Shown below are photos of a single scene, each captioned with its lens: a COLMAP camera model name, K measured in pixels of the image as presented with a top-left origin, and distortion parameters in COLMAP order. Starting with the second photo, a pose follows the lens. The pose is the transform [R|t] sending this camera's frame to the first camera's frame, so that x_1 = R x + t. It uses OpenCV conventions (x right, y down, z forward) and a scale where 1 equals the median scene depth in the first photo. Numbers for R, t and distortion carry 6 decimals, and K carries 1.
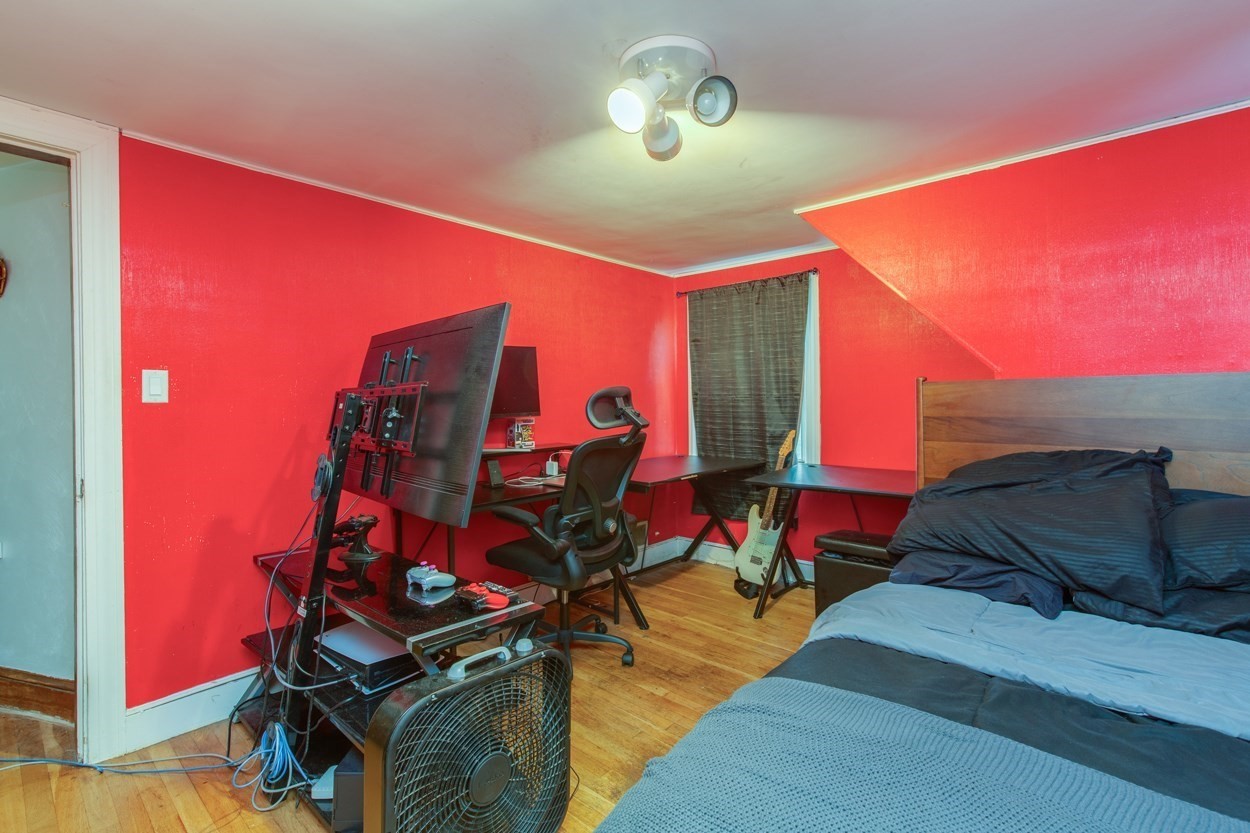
lens RADIAL K [[574.1, 0, 624.9], [0, 574.1, 409.5], [0, 0, 1]] dist [0.008687, -0.001312]
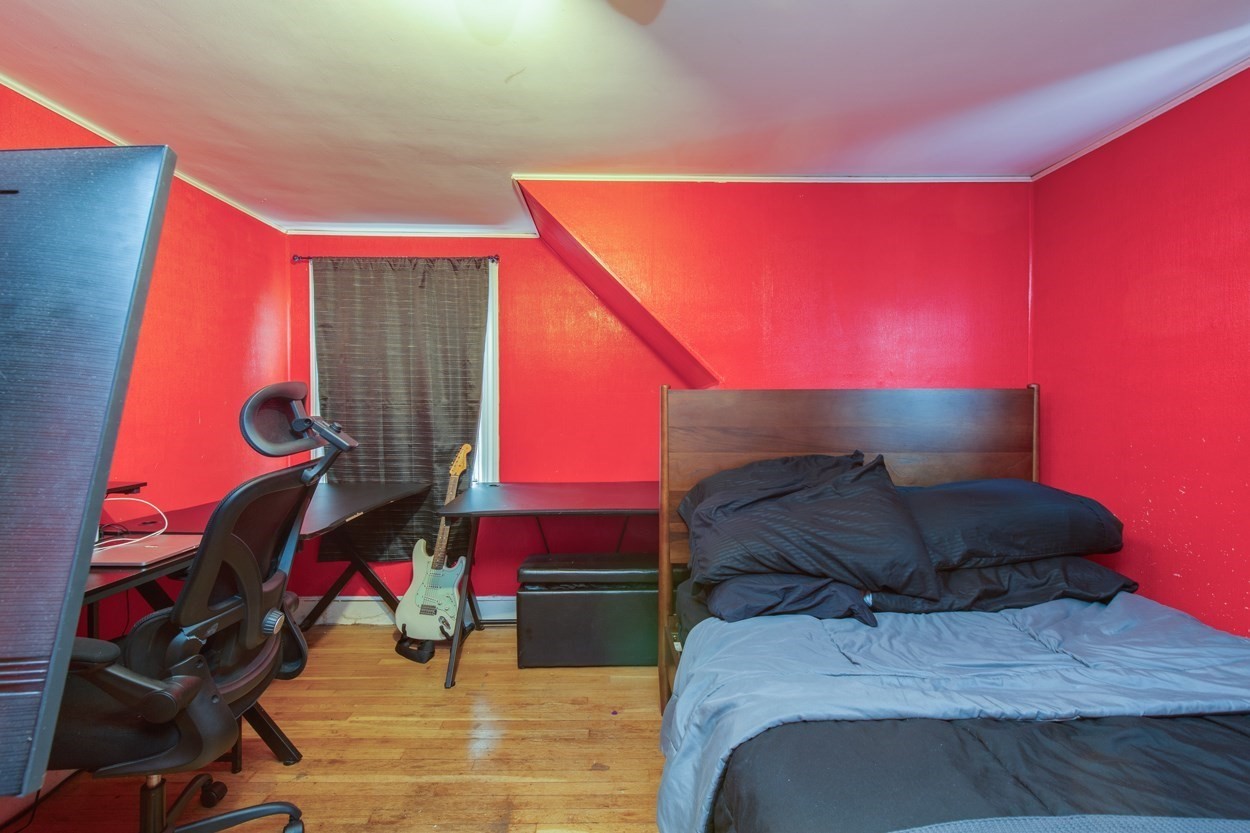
lens RADIAL K [[574.1, 0, 625.7], [0, 574.1, 419.0], [0, 0, 1]] dist [0.008687, -0.001312]
pose [[0.731899, -0.002753, 0.681407, -0.113127], [0.002450, 0.999996, 0.001409, -0.001248], [-0.681408, 0.000638, 0.731903, 0.235965]]
